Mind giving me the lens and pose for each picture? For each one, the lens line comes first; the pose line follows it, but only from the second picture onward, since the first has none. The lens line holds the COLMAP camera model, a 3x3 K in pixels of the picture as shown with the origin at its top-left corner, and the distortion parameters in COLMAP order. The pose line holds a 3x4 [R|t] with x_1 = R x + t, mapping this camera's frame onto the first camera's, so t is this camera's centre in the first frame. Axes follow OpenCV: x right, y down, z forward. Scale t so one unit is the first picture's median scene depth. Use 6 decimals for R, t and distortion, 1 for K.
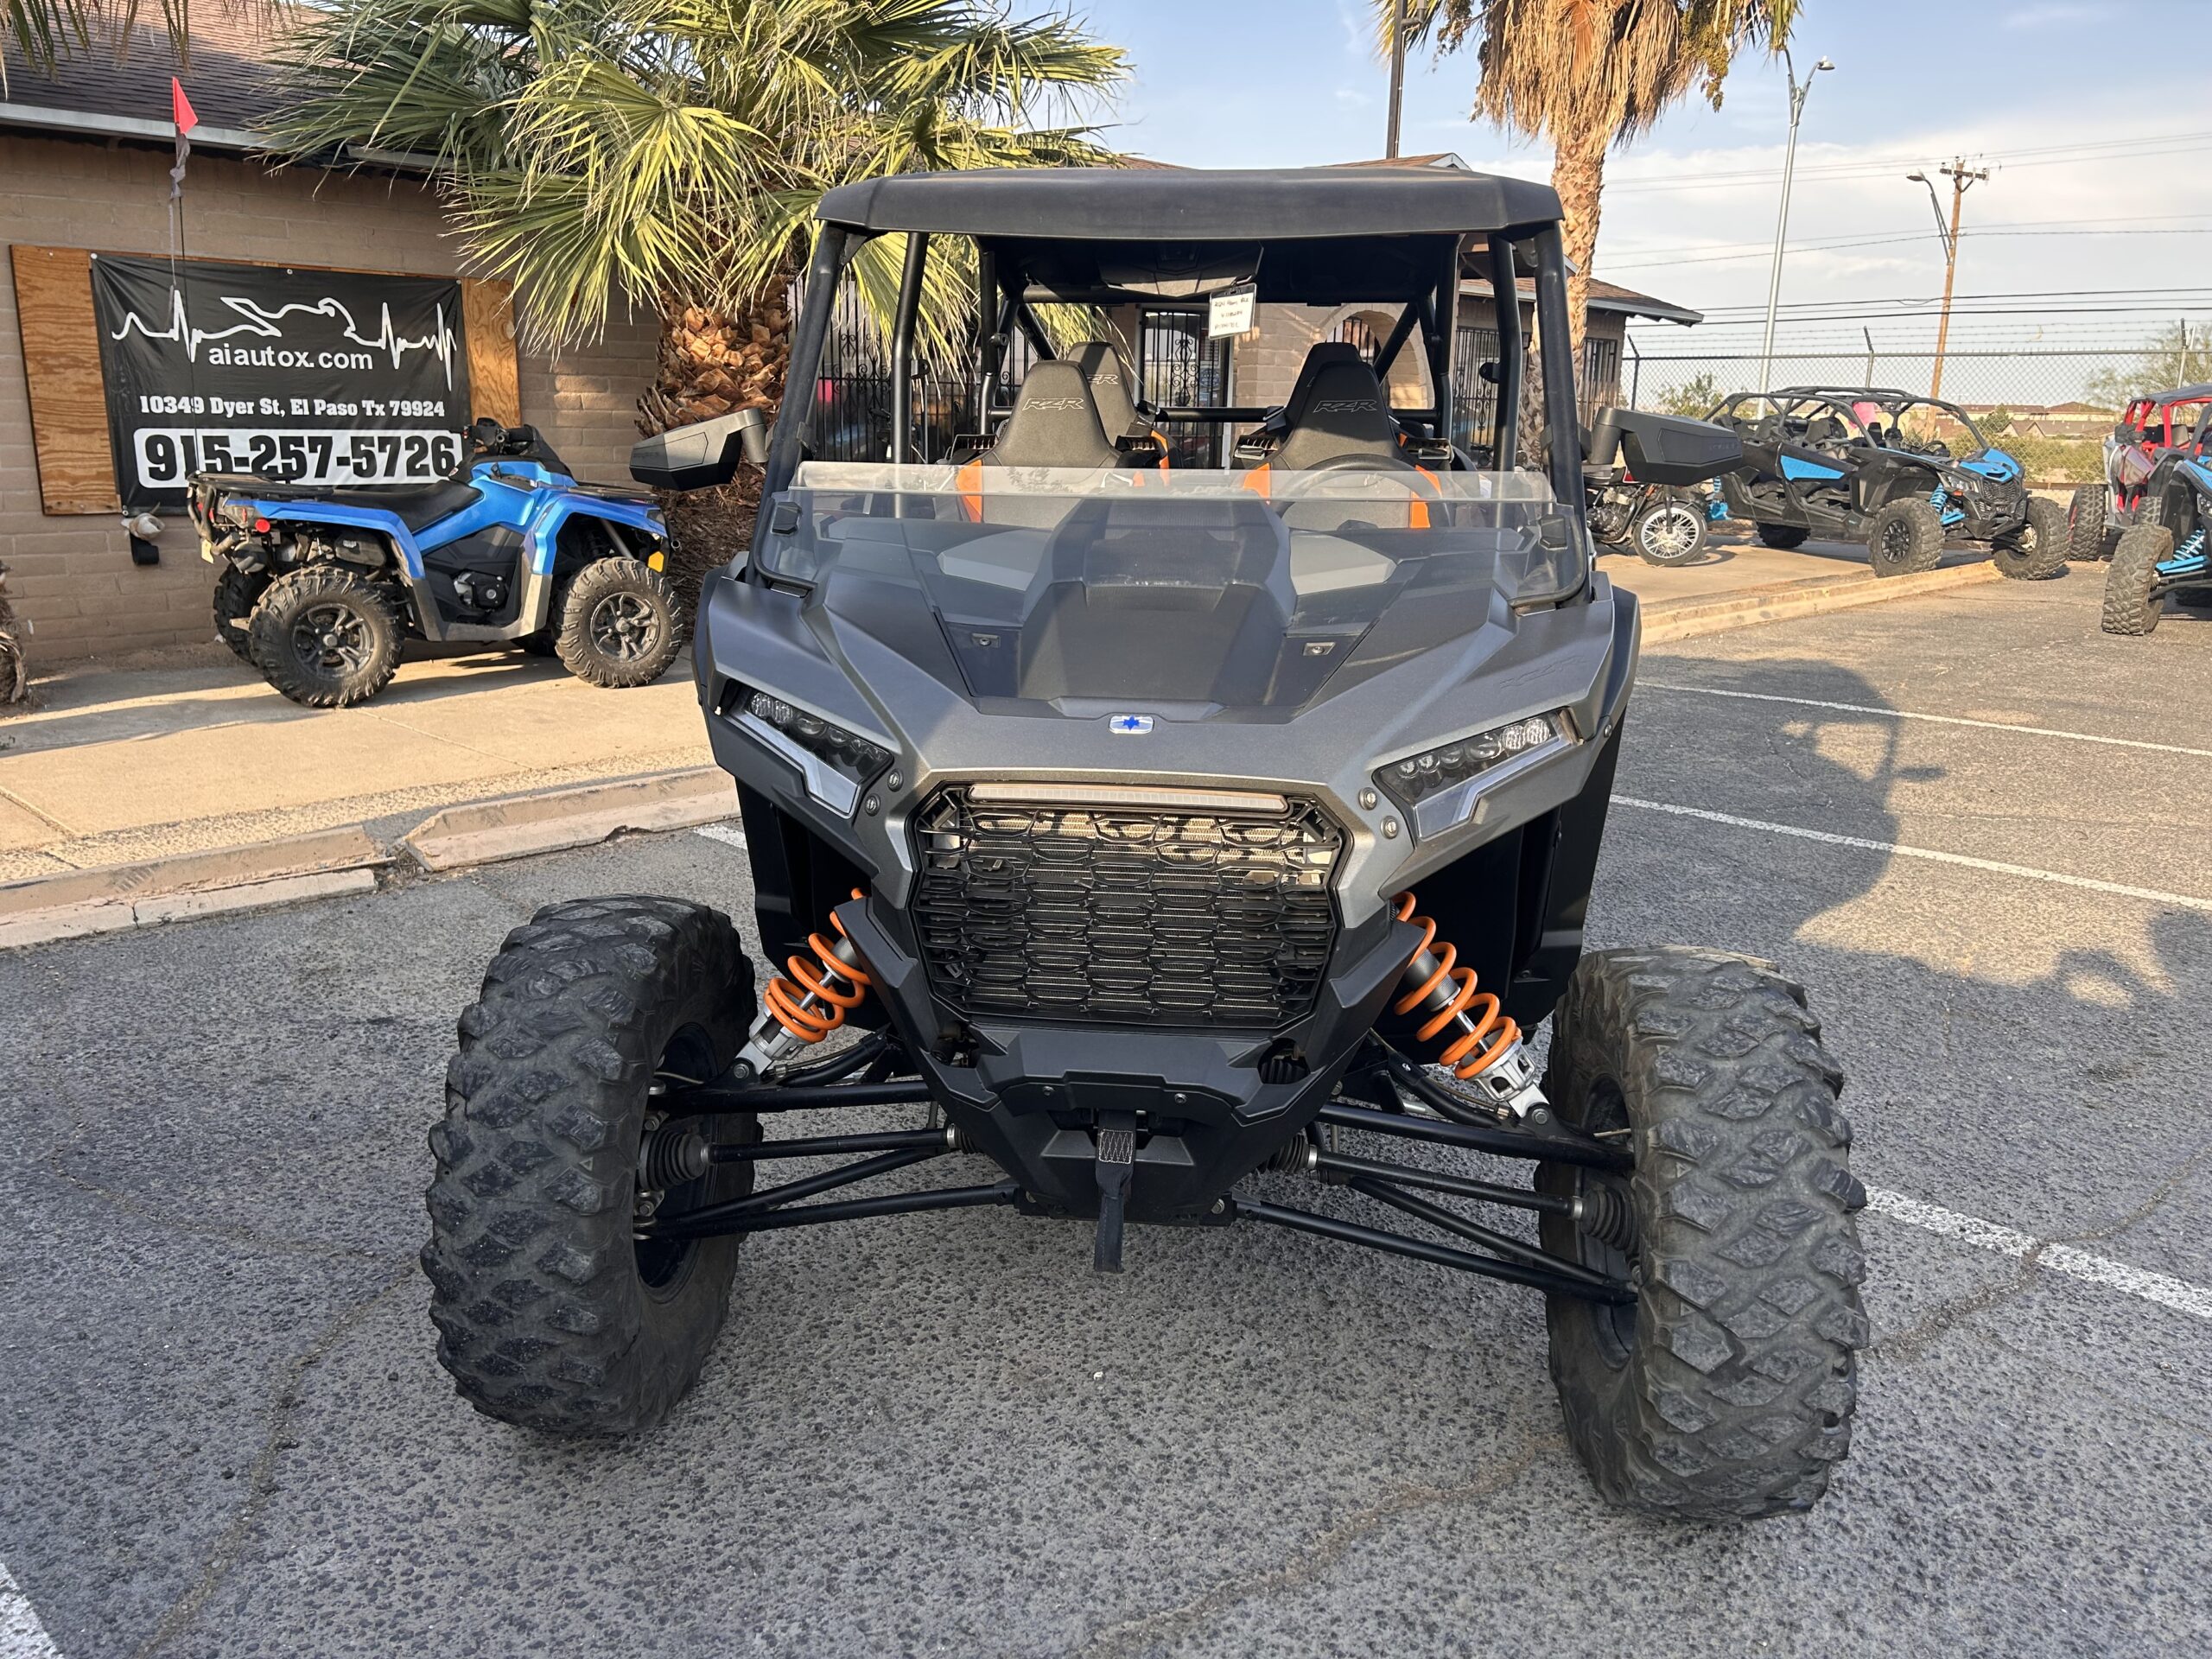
lens RADIAL K [[1646.2, 0, 1097.8], [0, 1646.2, 834.4], [0, 0, 1]] dist [0.044952, -0.049732]
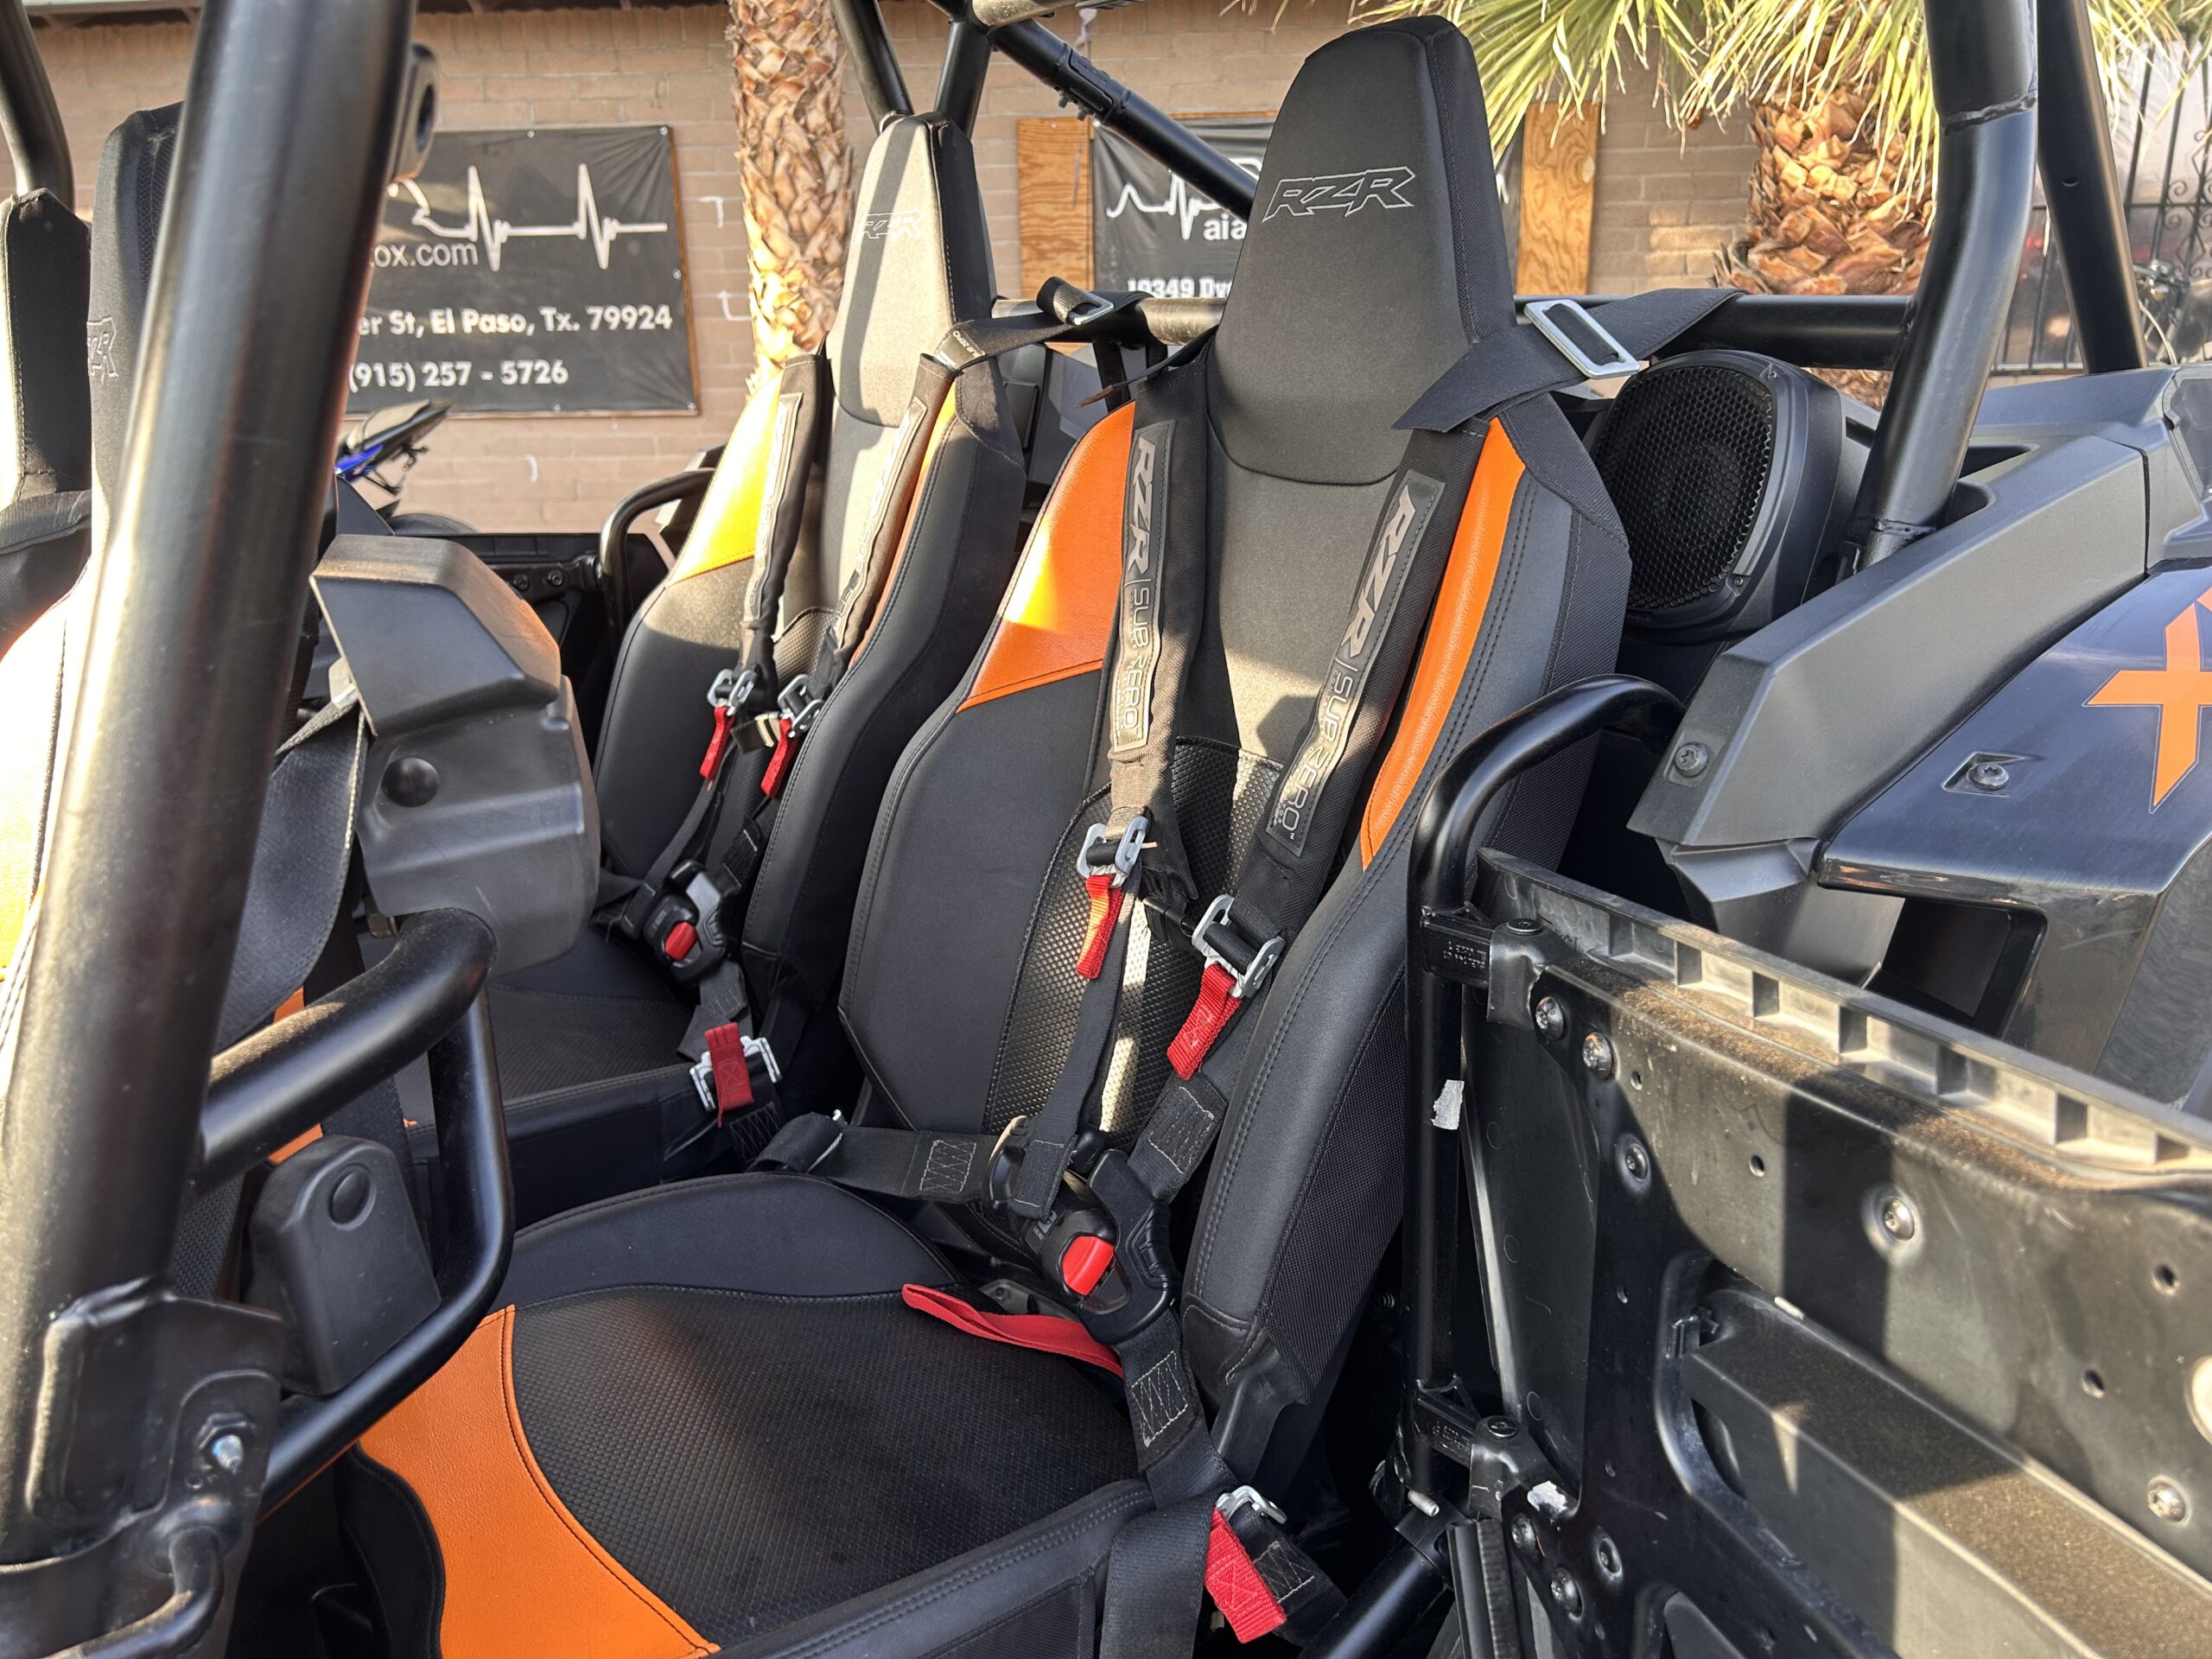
lens RADIAL K [[1653.0, 0, 1094.6], [0, 1653.0, 834.2], [0, 0, 1]] dist [0.011737, 0.000924]
pose [[0.627204, 0.223833, -0.745999, 0.150848], [-0.161407, 0.974376, 0.156653, -0.109423], [0.761947, 0.022156, 0.647260, 0.414036]]
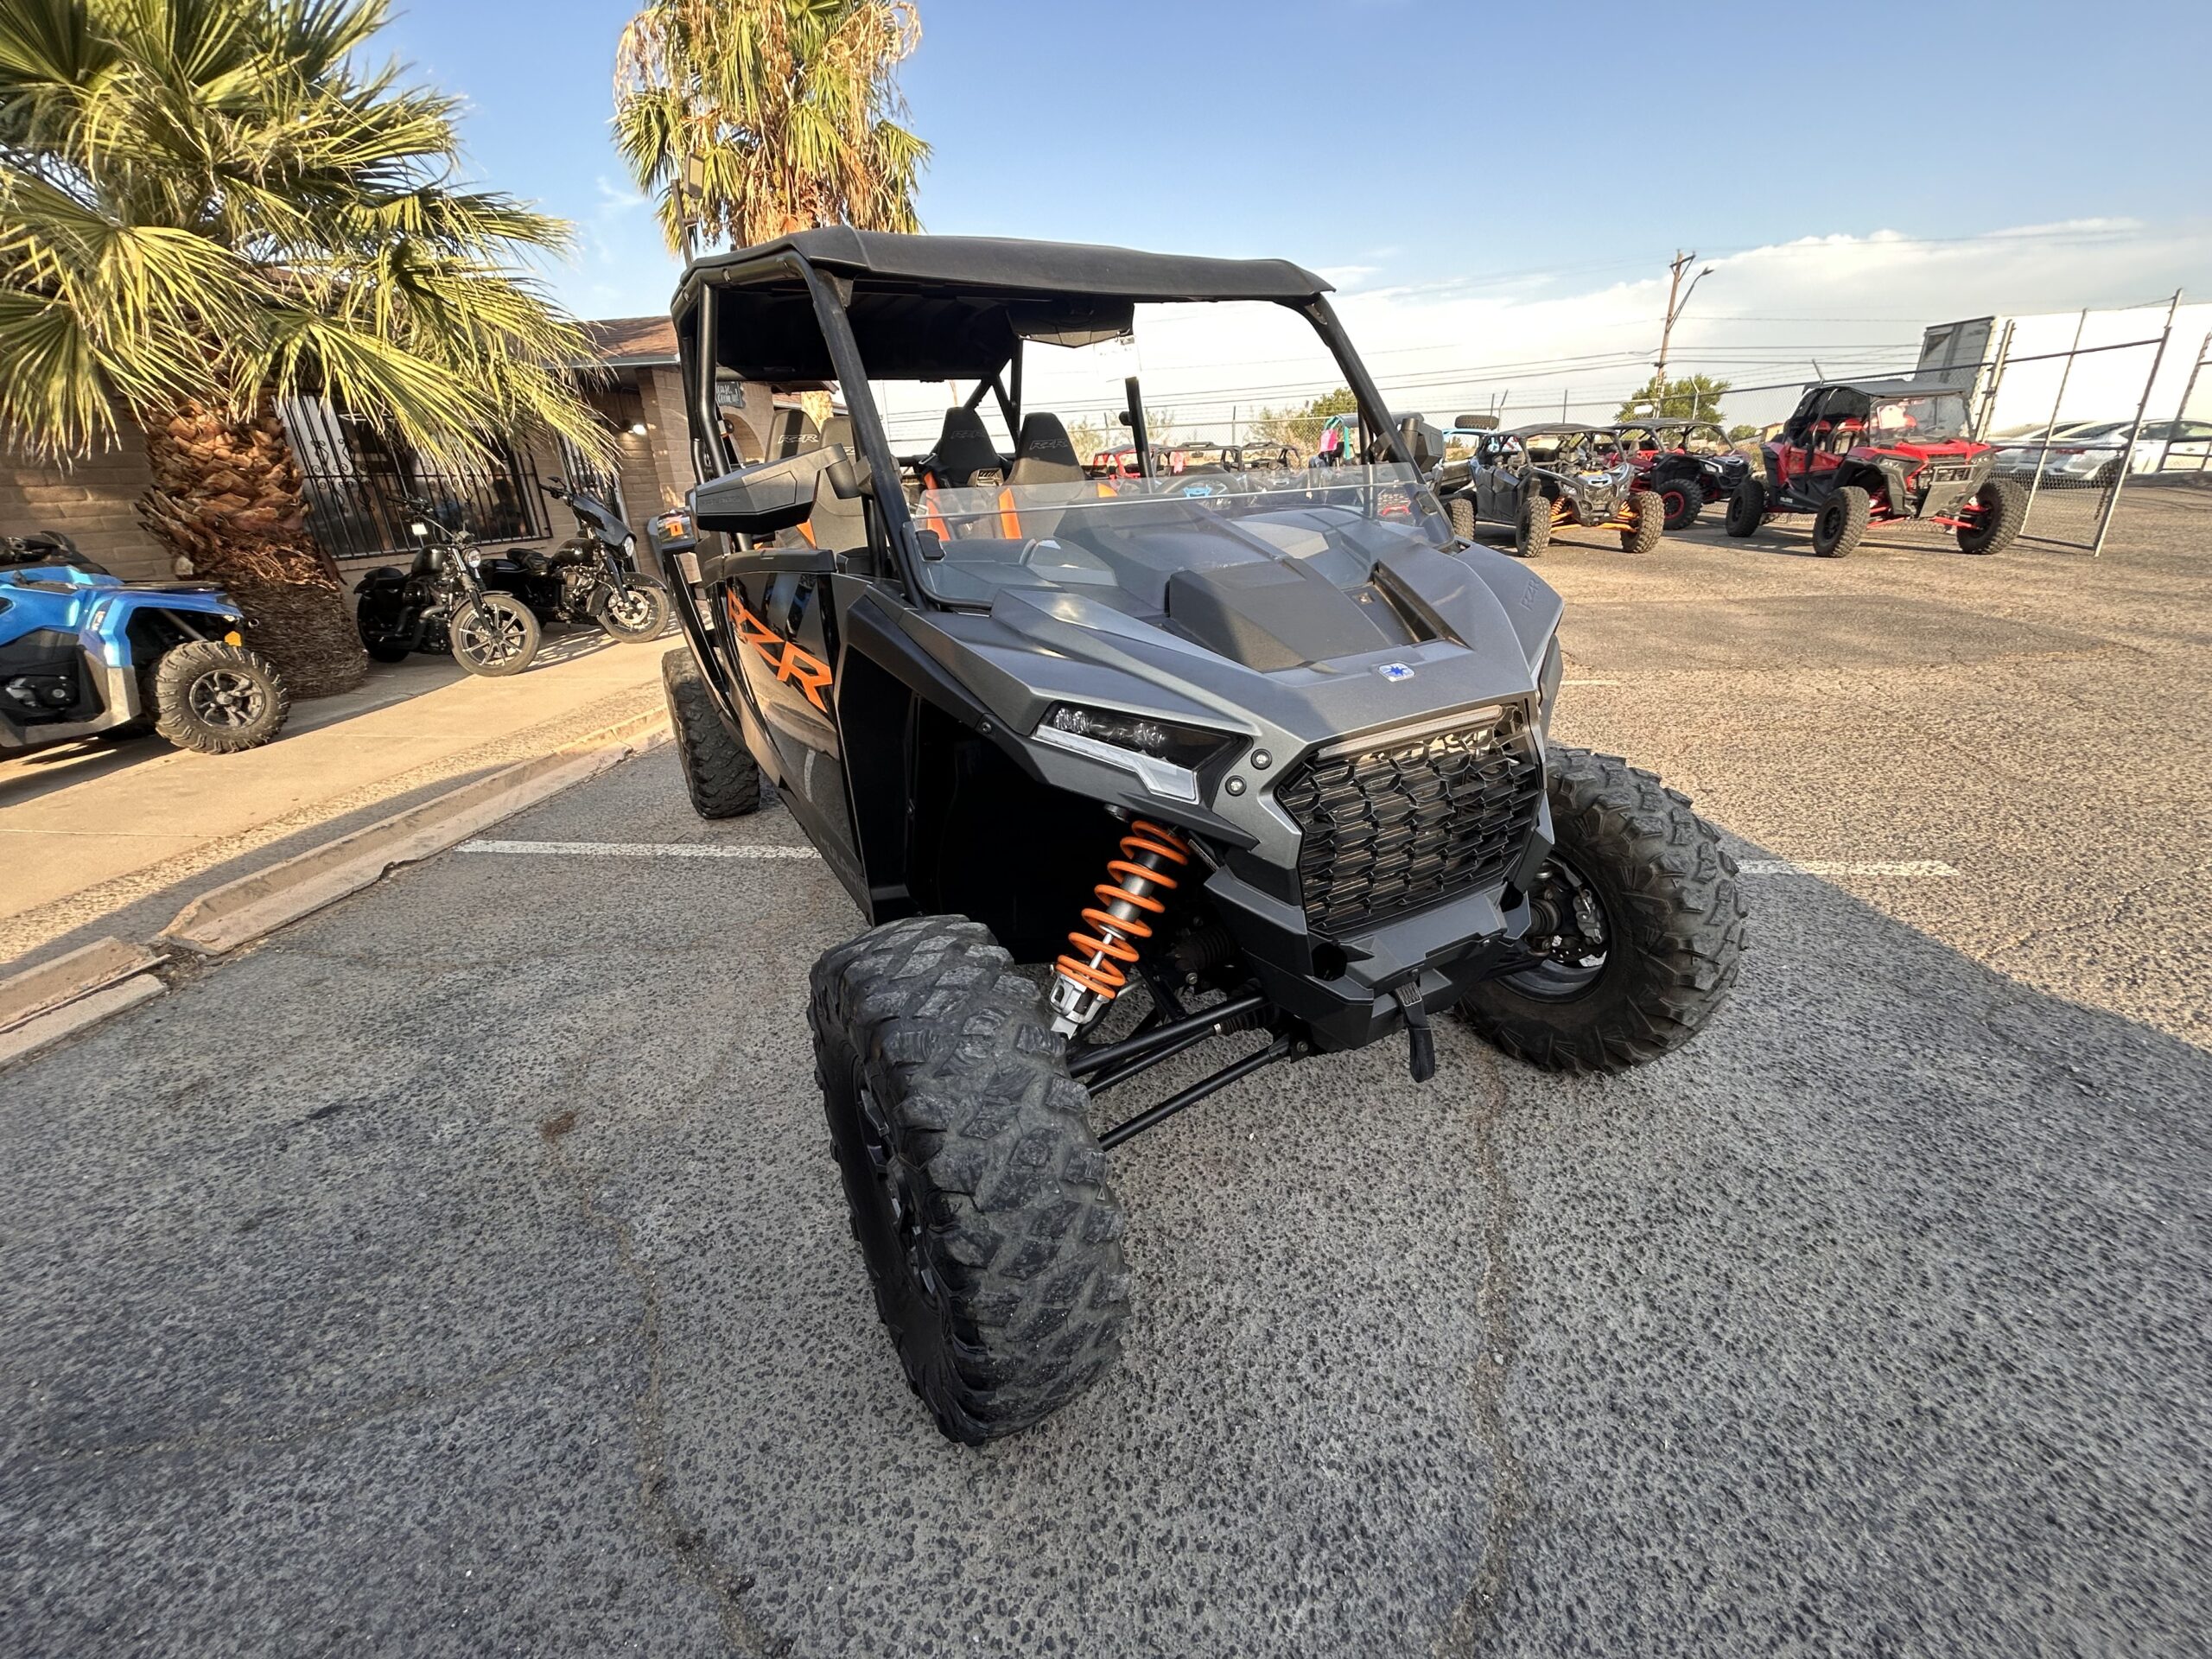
lens RADIAL K [[875.1, 0, 1106.0], [0, 875.1, 829.5], [0, 0, 1]] dist [-0.000134, -0.000219]
pose [[0.812445, -0.269344, 0.517095, -0.123532], [0.199425, 0.961780, 0.187641, -0.028365], [-0.547871, -0.049326, 0.835107, 0.130422]]
